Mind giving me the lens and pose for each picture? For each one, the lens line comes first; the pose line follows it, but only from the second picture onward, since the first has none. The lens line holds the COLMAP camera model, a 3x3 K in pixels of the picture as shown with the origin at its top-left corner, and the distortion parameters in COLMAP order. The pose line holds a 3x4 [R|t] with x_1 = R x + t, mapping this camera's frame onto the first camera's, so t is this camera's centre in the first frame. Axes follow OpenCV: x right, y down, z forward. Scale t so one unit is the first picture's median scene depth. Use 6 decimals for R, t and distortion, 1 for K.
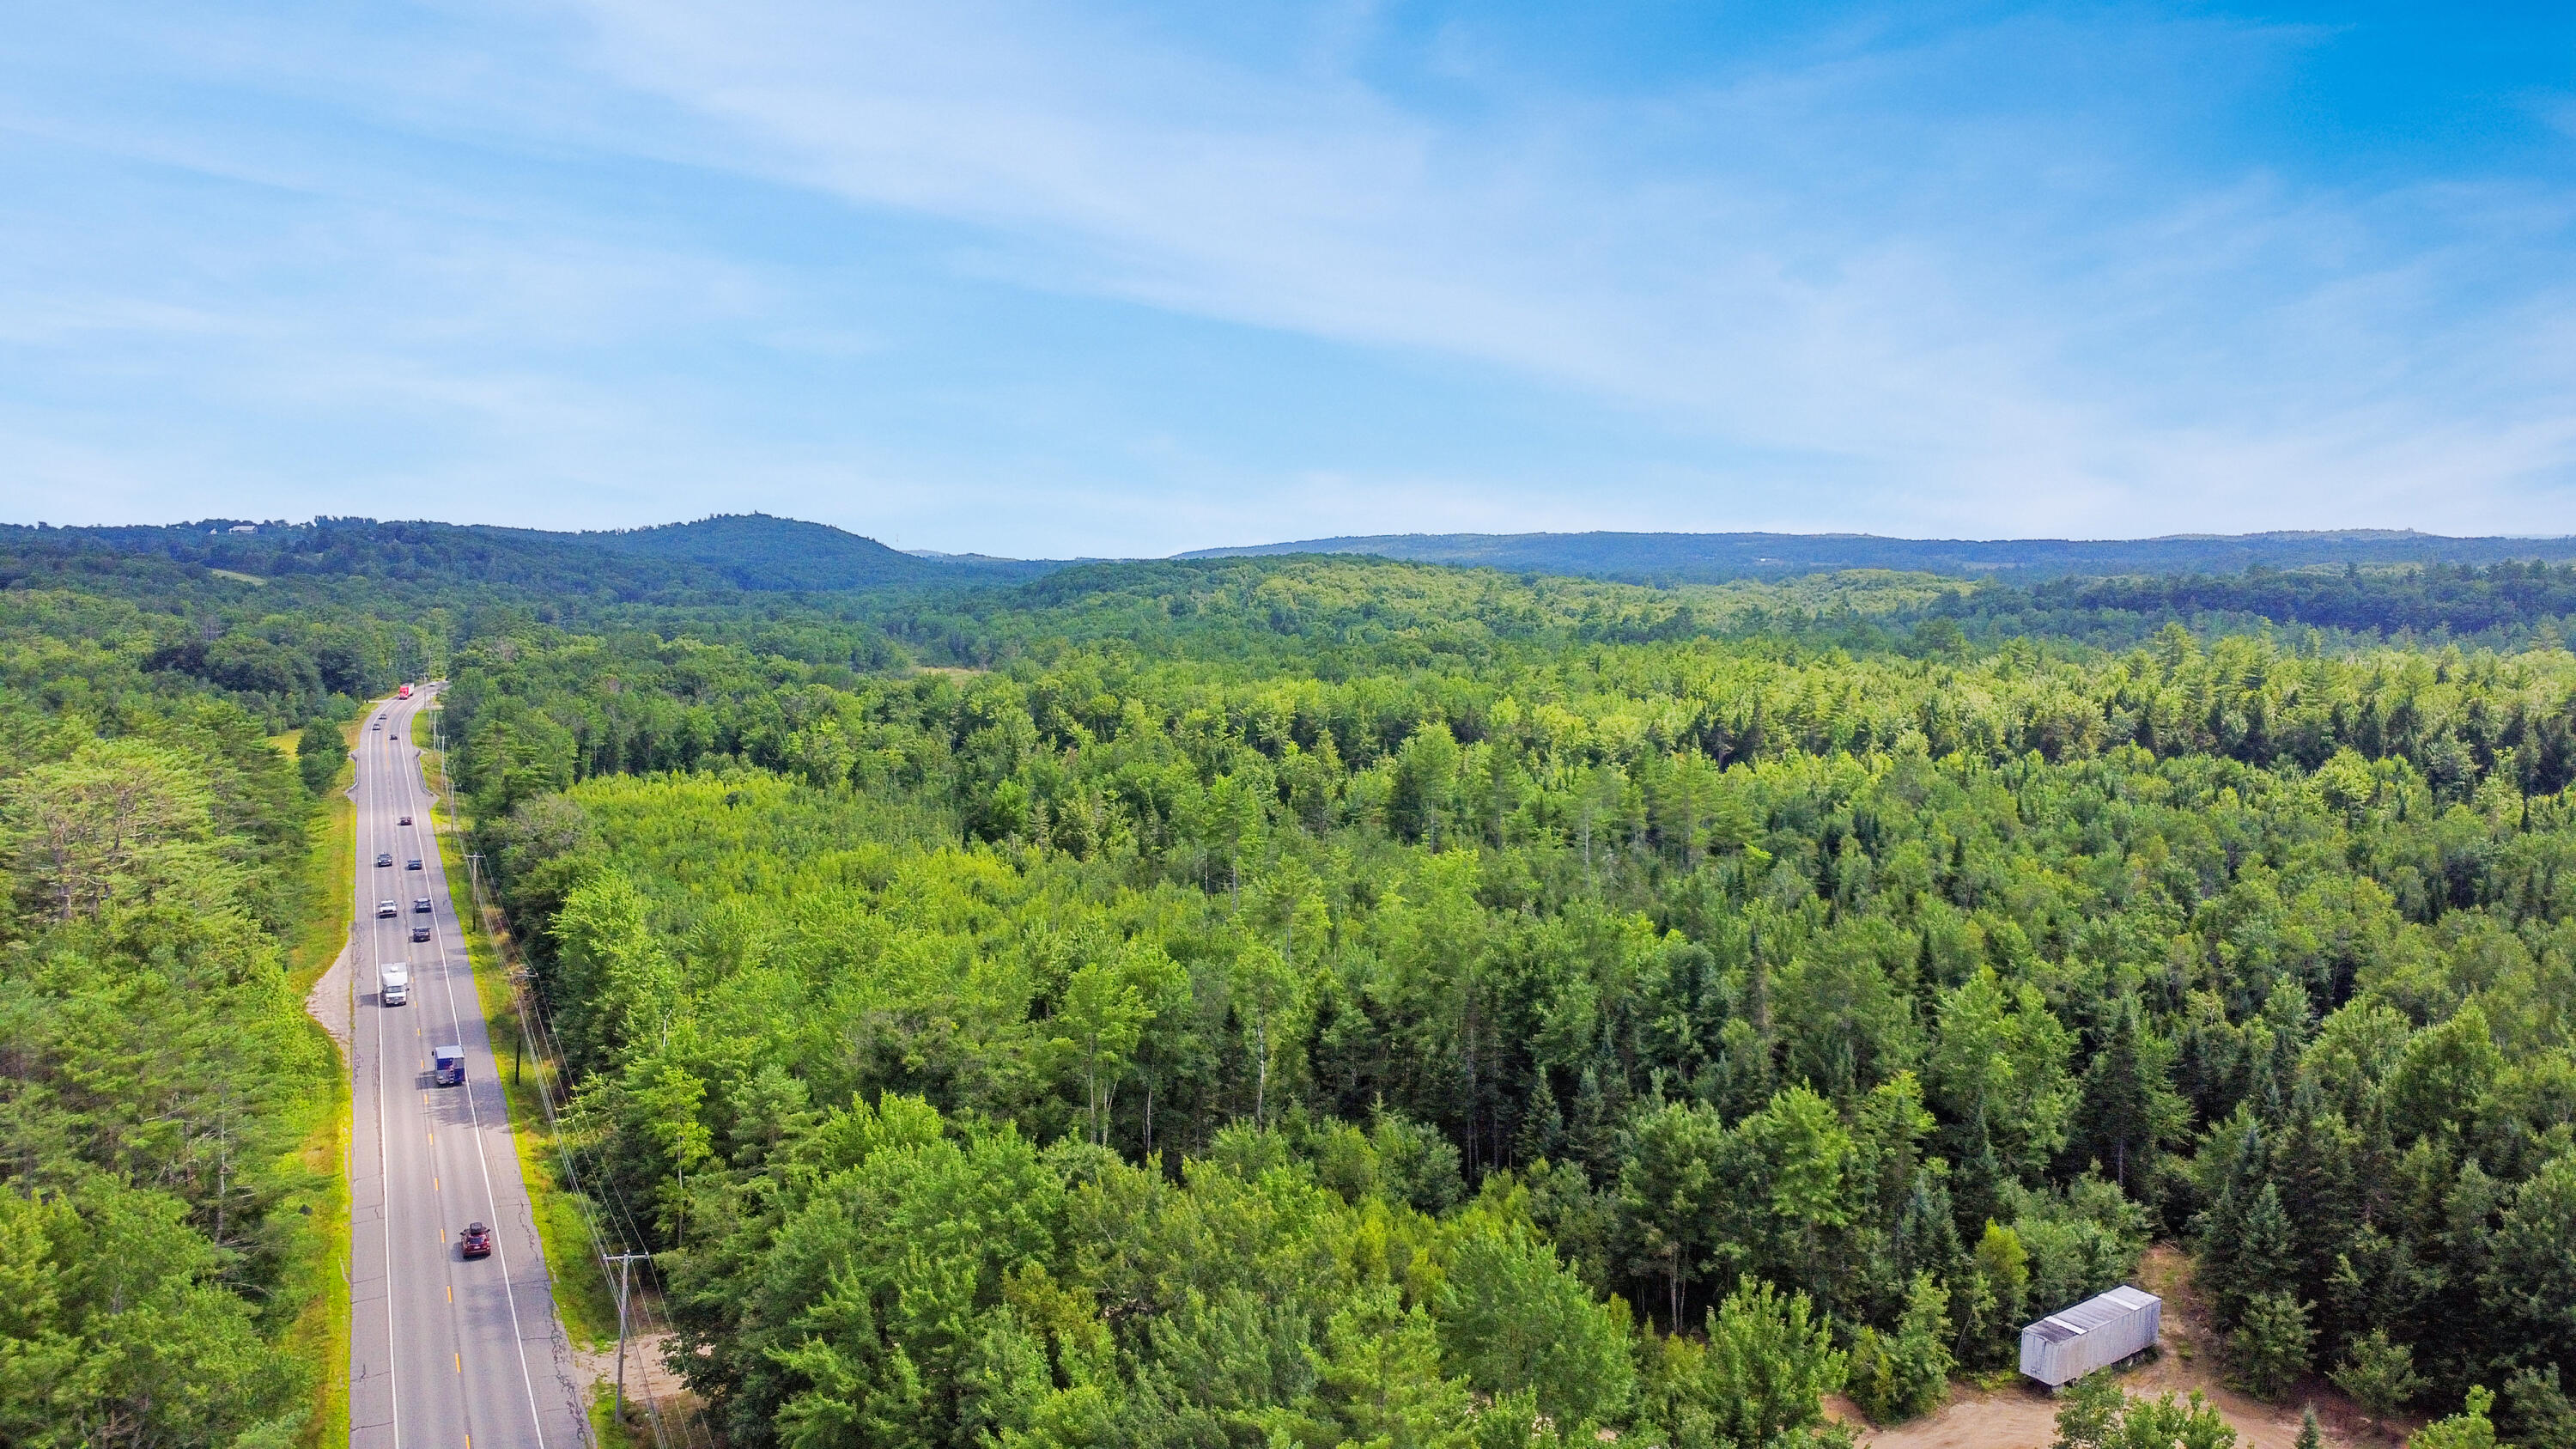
lens RADIAL K [[1888.0, 0, 1288.0], [0, 1888.0, 724.5], [0, 0, 1]] dist [-0.036592, -0.007222]
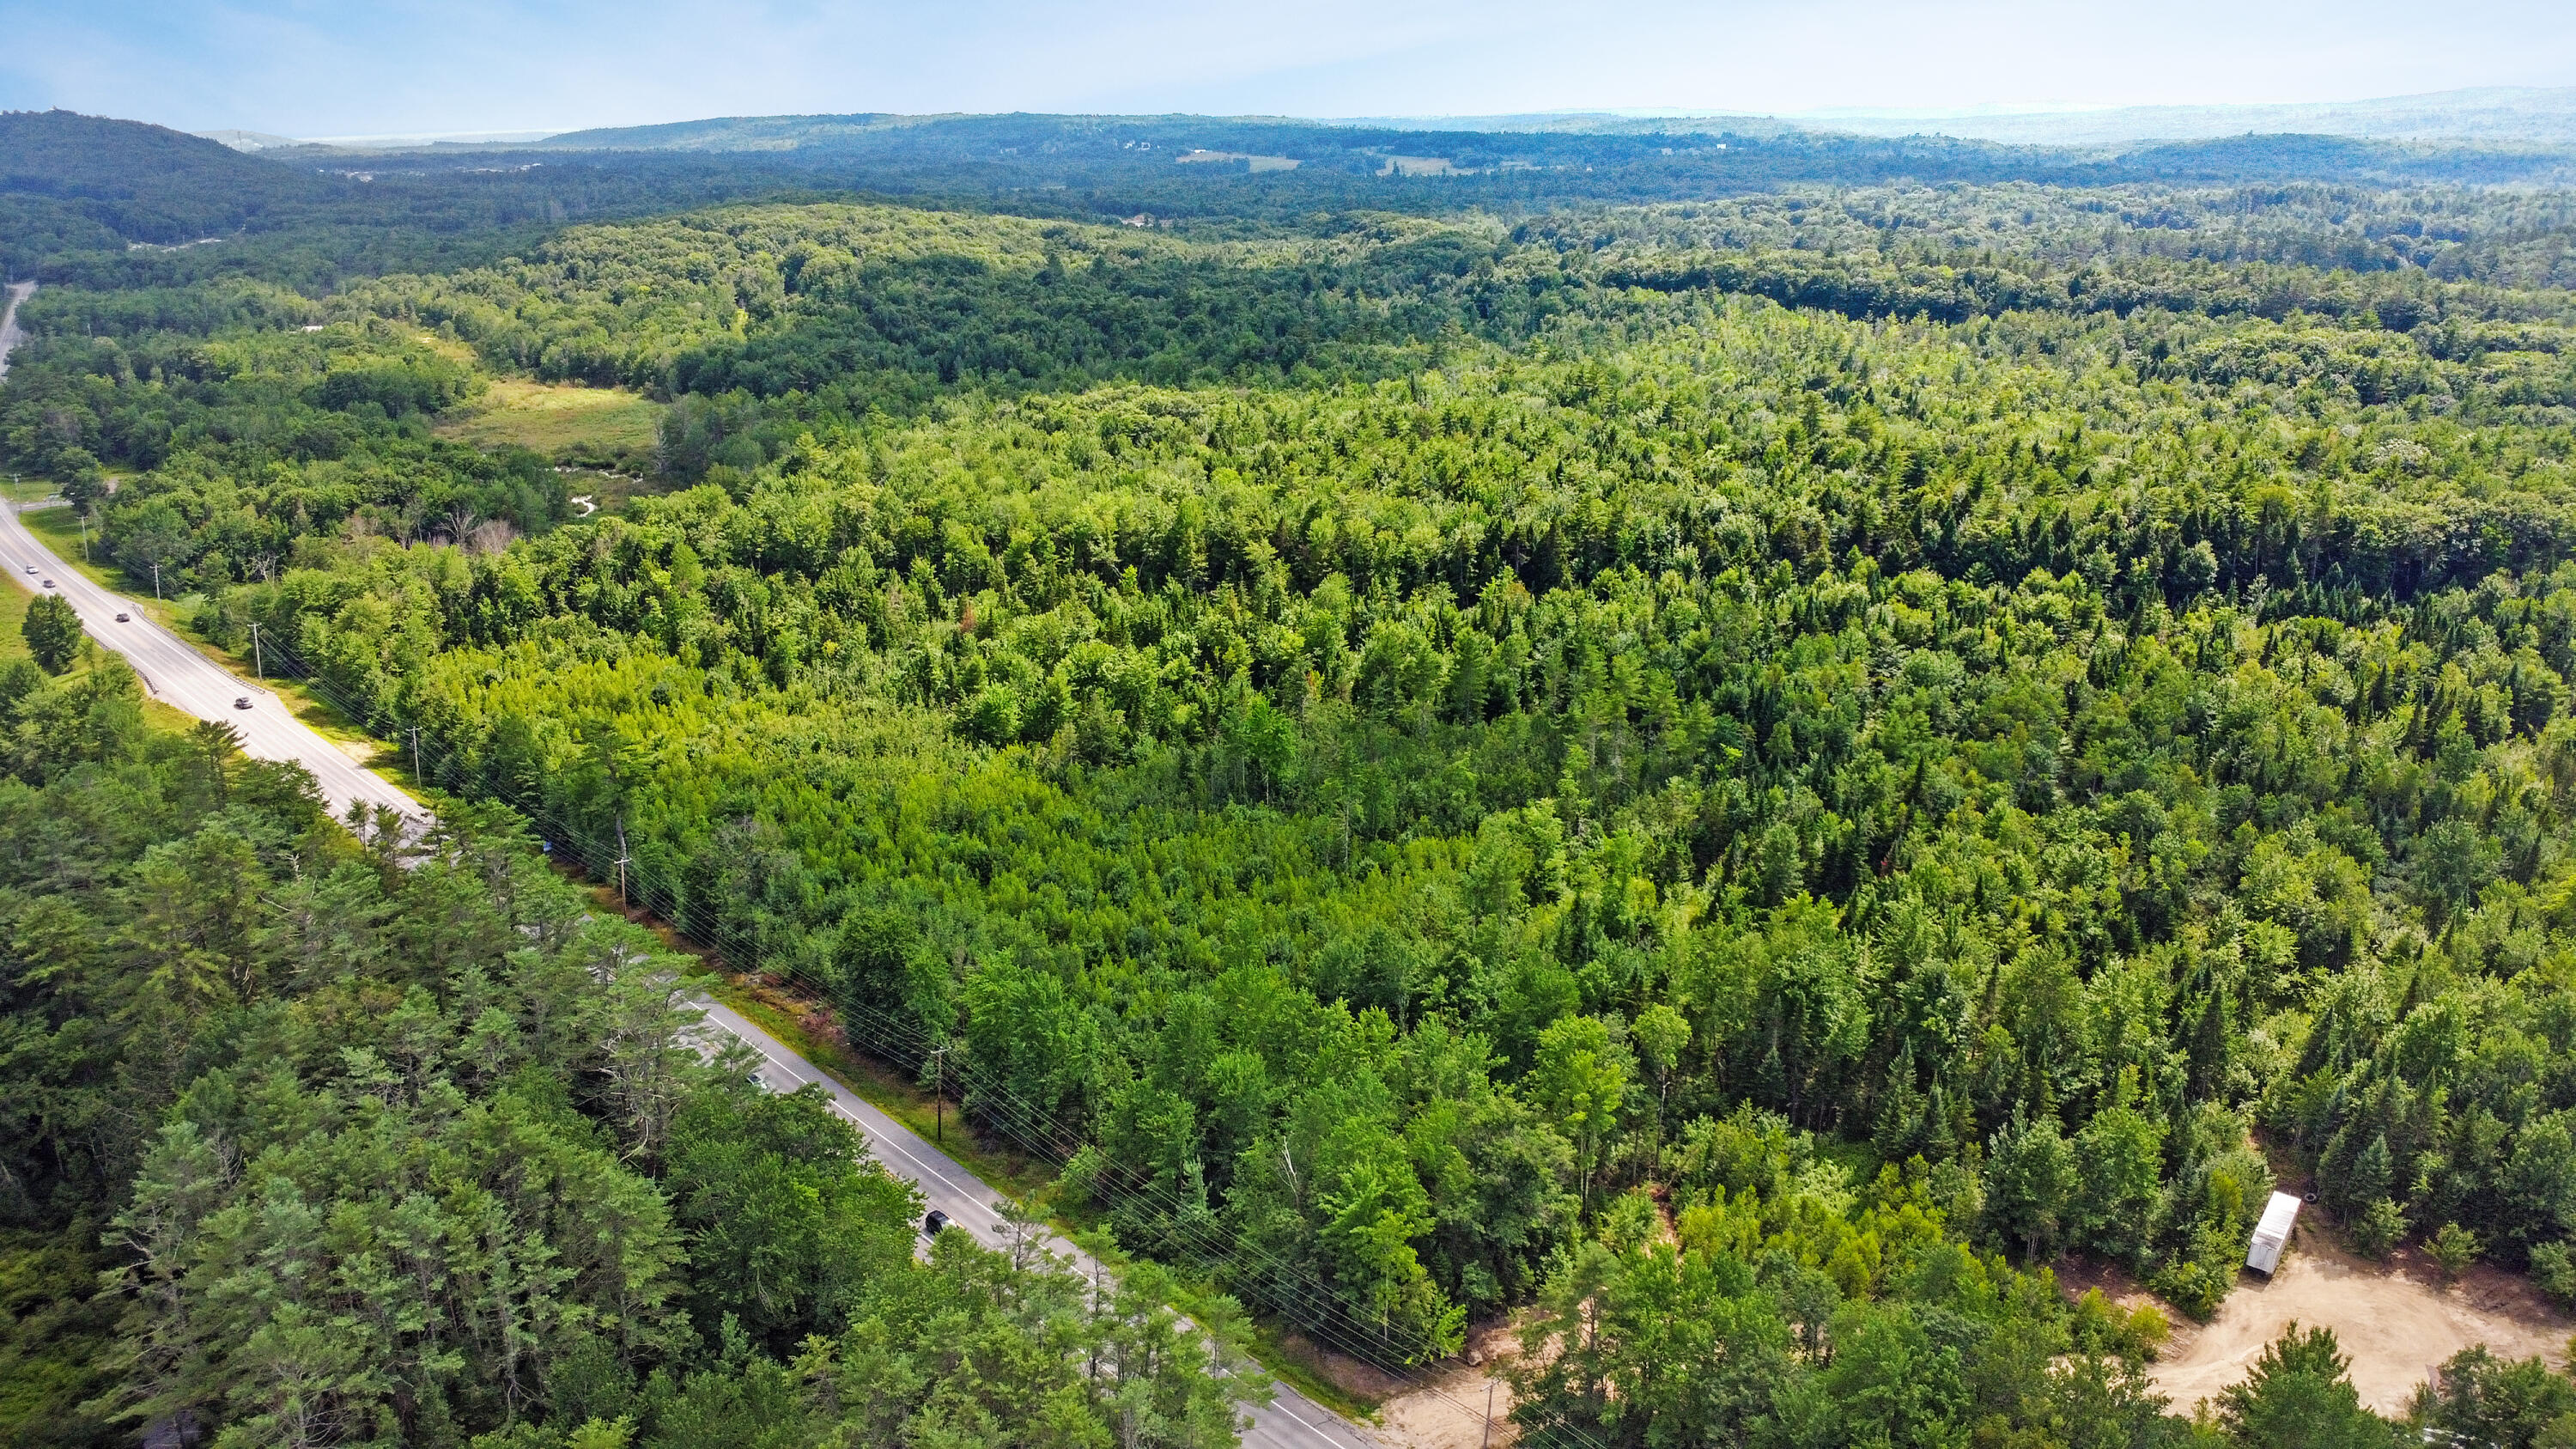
lens RADIAL K [[1888.0, 0, 1288.0], [0, 1888.0, 724.5], [0, 0, 1]] dist [-0.036592, -0.007222]
pose [[0.950026, -0.094199, 0.297619, -0.310295], [0.025632, 0.973705, 0.226366, -0.184979], [-0.311116, -0.207425, 0.927460, -0.054555]]
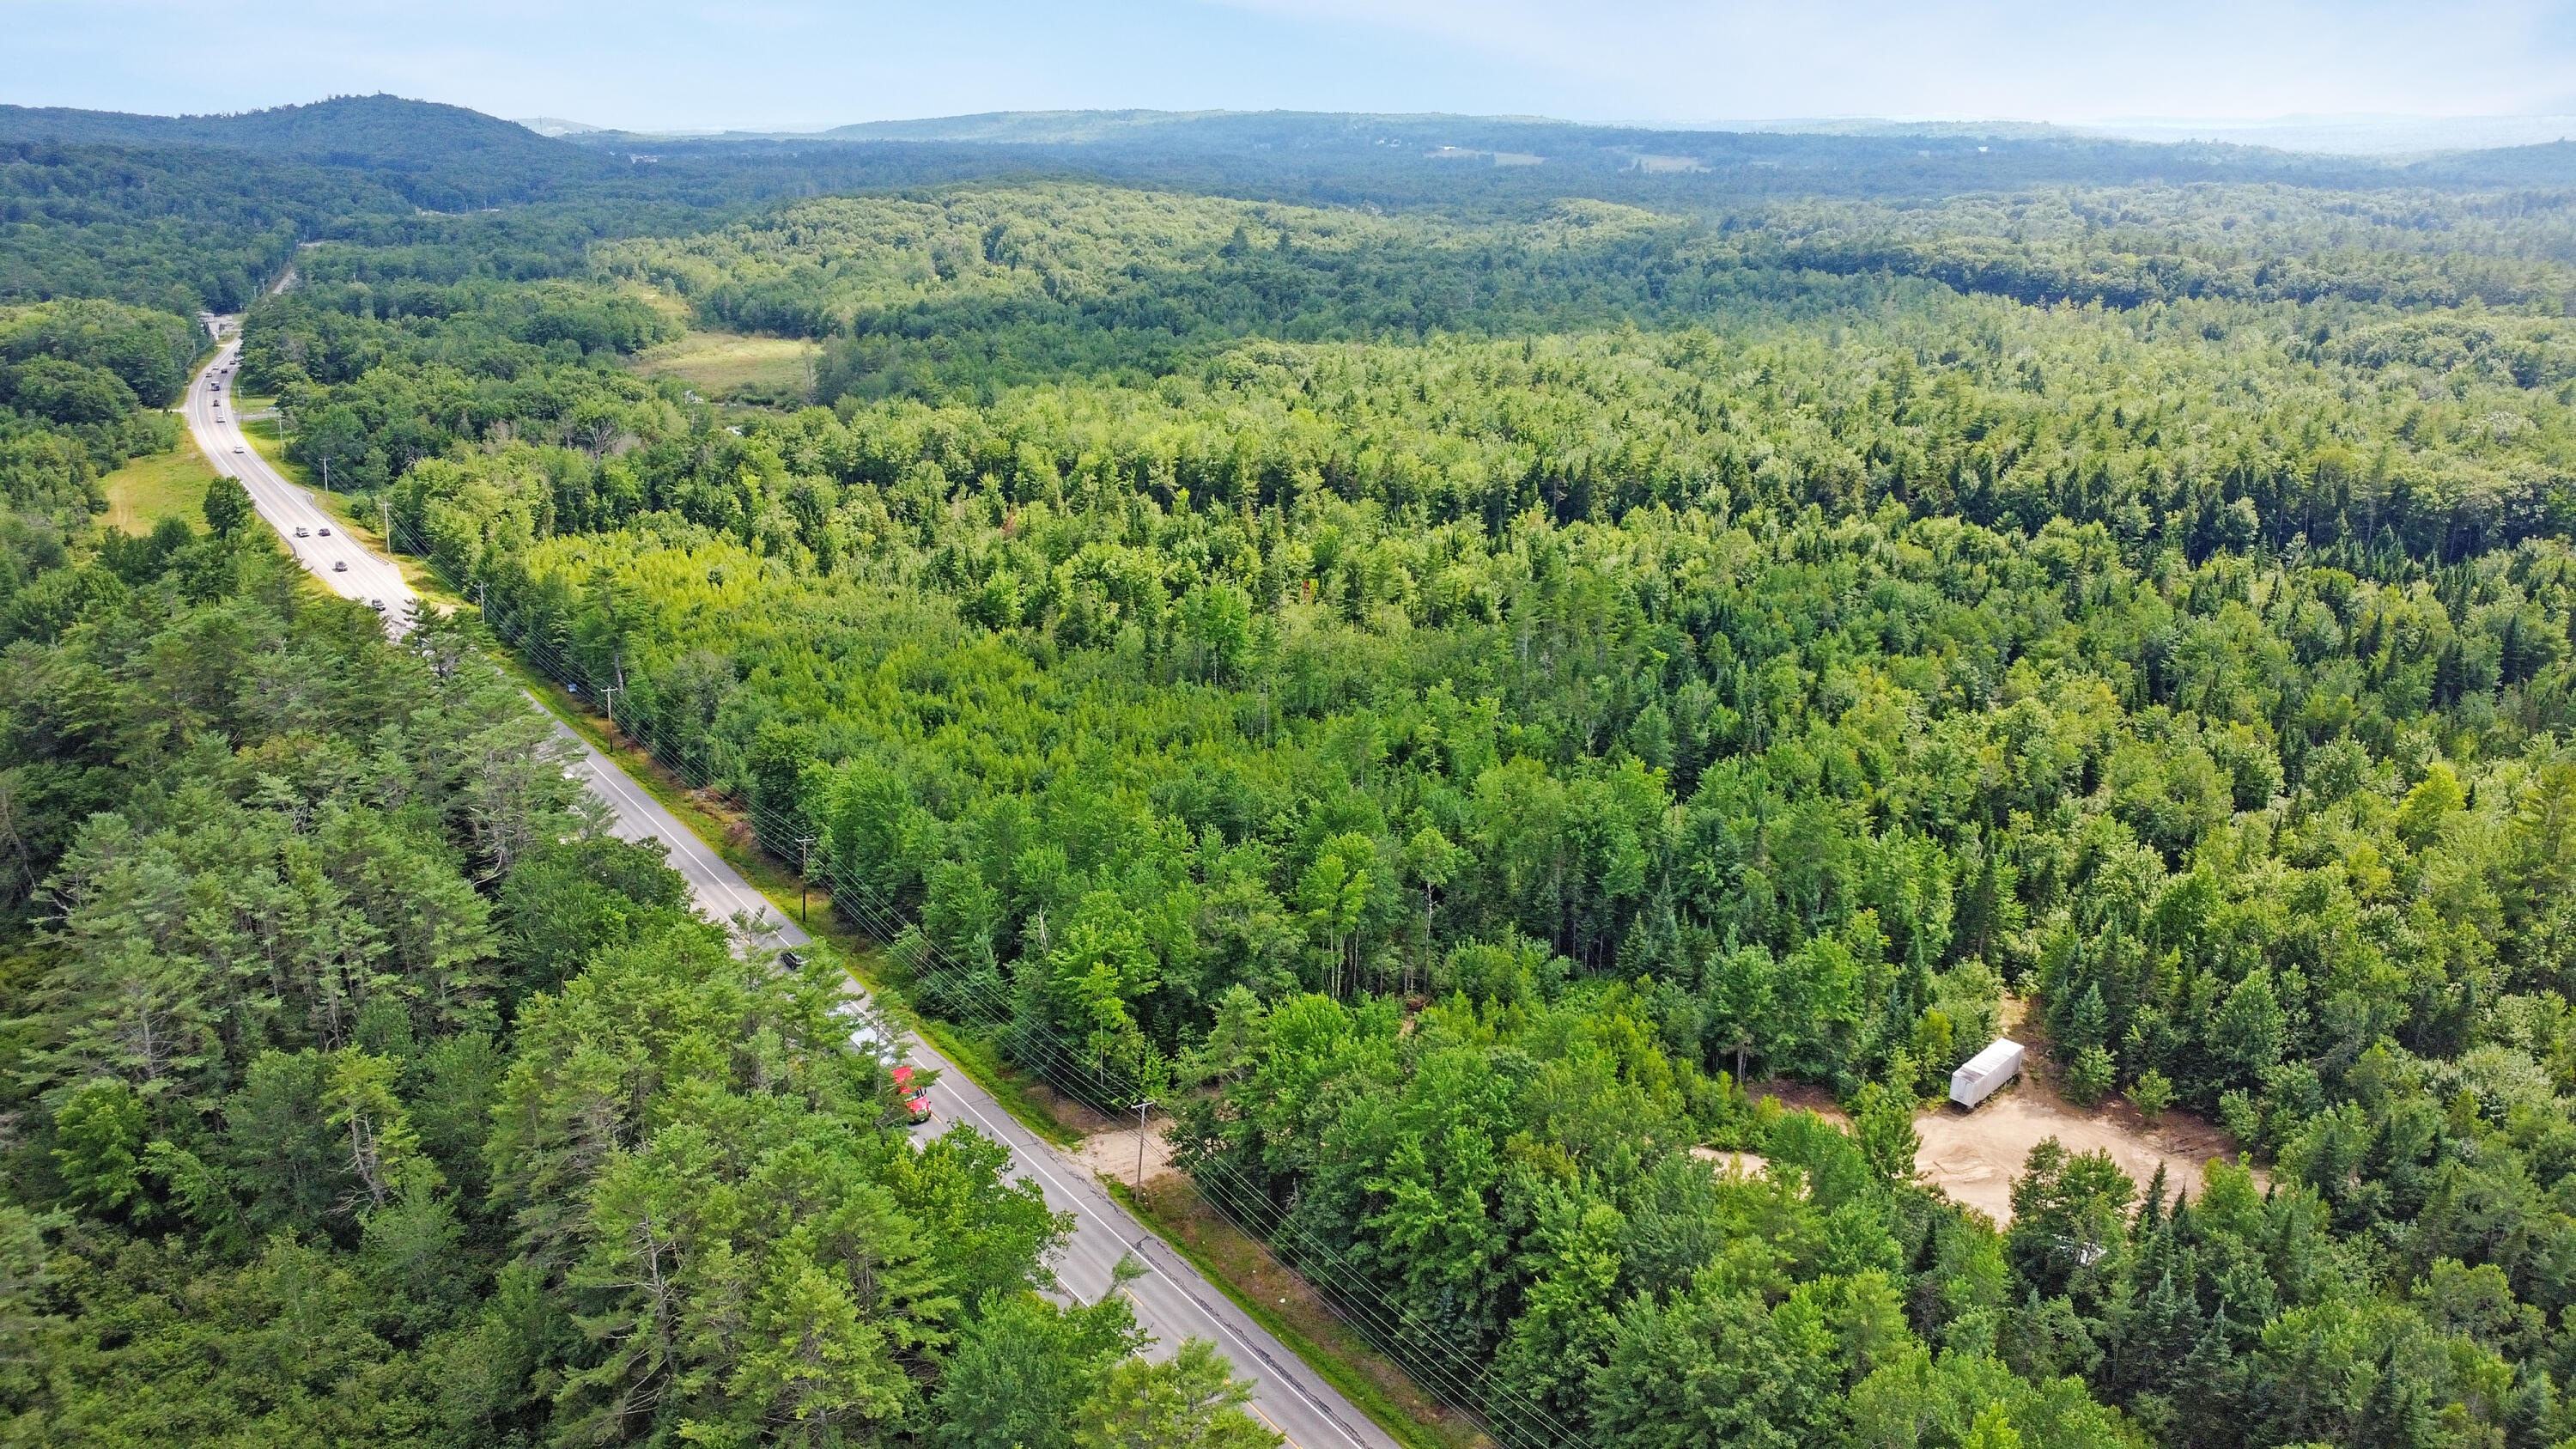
lens RADIAL K [[1888.0, 0, 1288.0], [0, 1888.0, 724.5], [0, 0, 1]] dist [-0.036592, -0.007222]
pose [[0.984345, -0.044649, 0.170505, -0.174601], [0.005663, 0.974894, 0.222596, -0.134884], [-0.176162, -0.218146, 0.959885, -0.167262]]
